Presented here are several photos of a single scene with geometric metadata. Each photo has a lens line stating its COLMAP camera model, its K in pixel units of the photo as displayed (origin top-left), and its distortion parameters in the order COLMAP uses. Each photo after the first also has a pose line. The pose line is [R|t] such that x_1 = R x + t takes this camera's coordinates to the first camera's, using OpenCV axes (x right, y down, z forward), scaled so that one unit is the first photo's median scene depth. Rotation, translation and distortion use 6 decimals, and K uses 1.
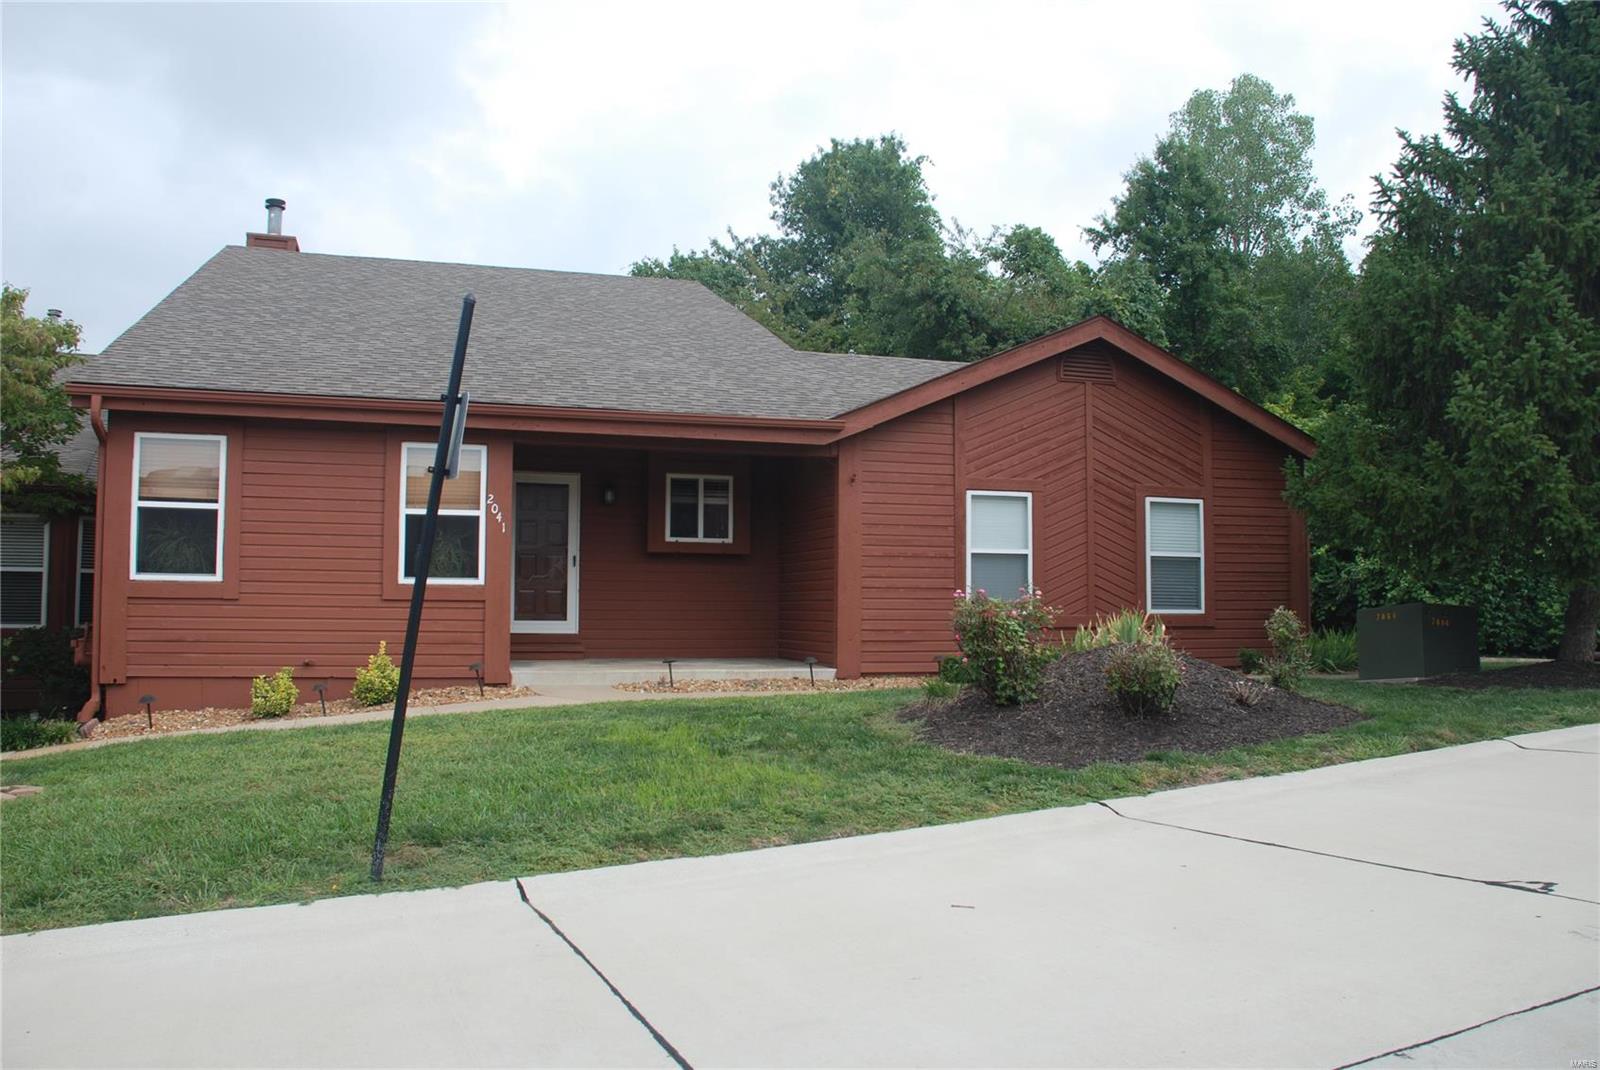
lens RADIAL K [[1291.2, 0, 793.8], [0, 1291.2, 536.3], [0, 0, 1]] dist [-0.076320, 0.002457]
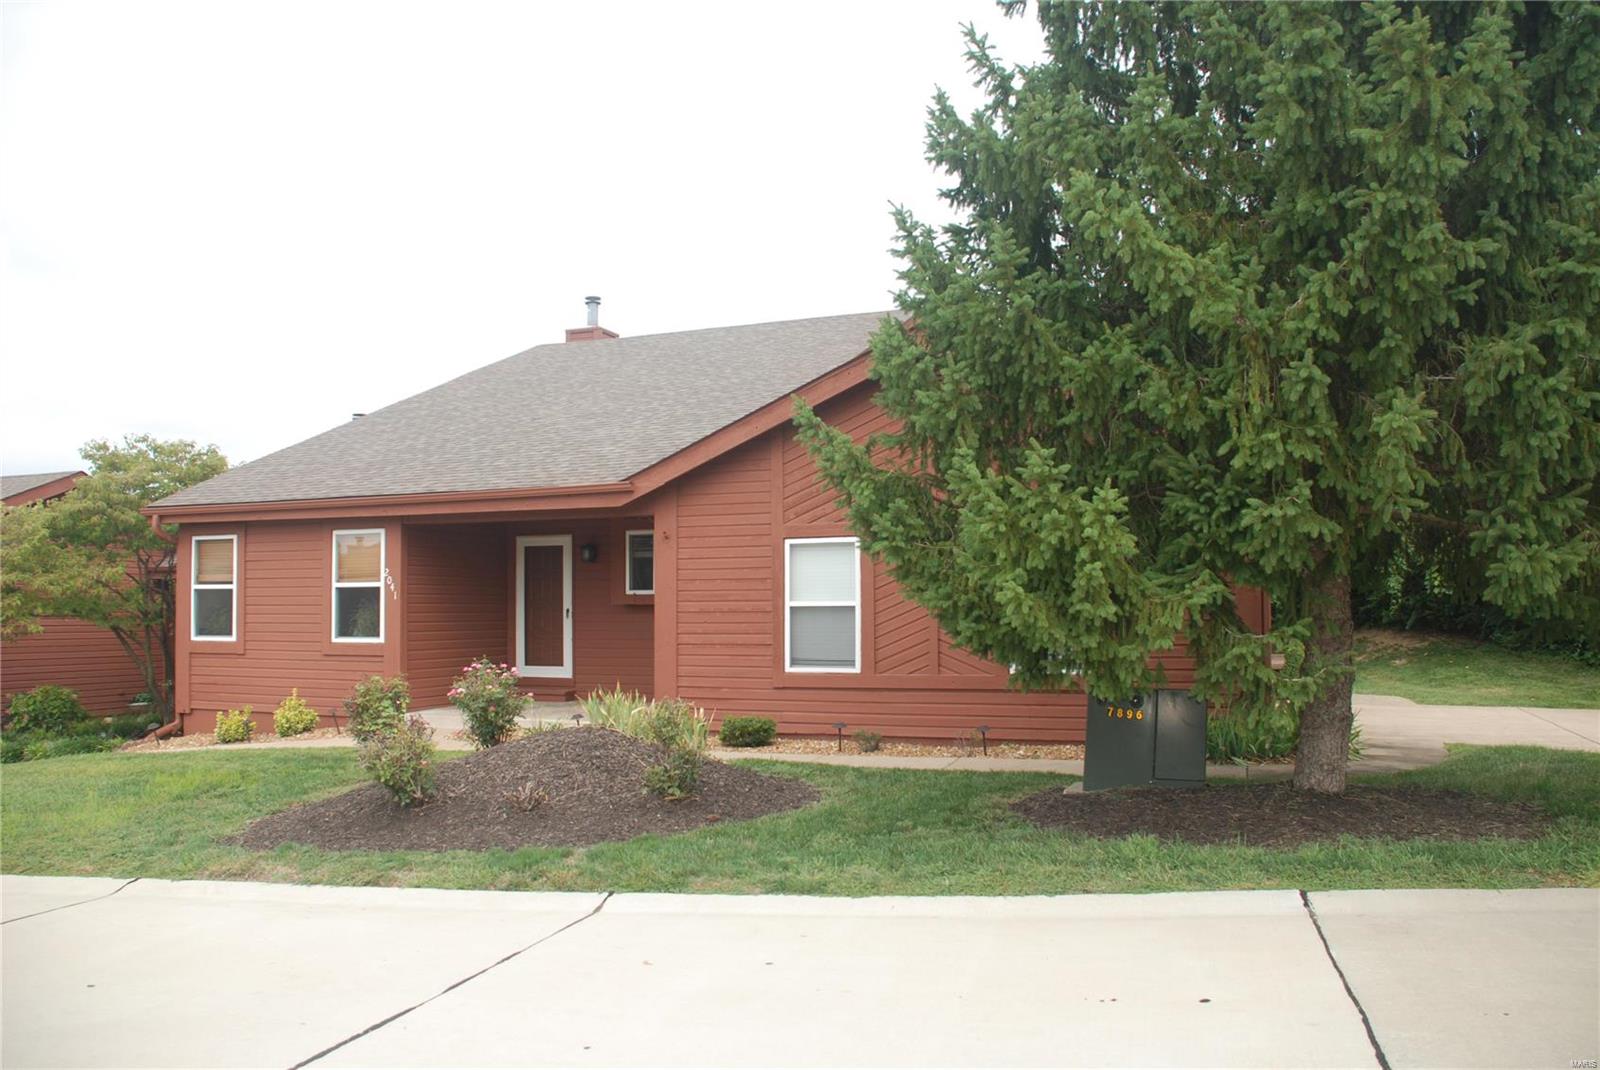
lens RADIAL K [[1291.2, 0, 792.0], [0, 1291.2, 536.6], [0, 0, 1]] dist [-0.076320, 0.002457]
pose [[0.758254, -0.044204, -0.650459, 0.765035], [0.049426, 0.998725, -0.010254, -0.028402], [0.650083, -0.024374, 0.759472, 0.296208]]
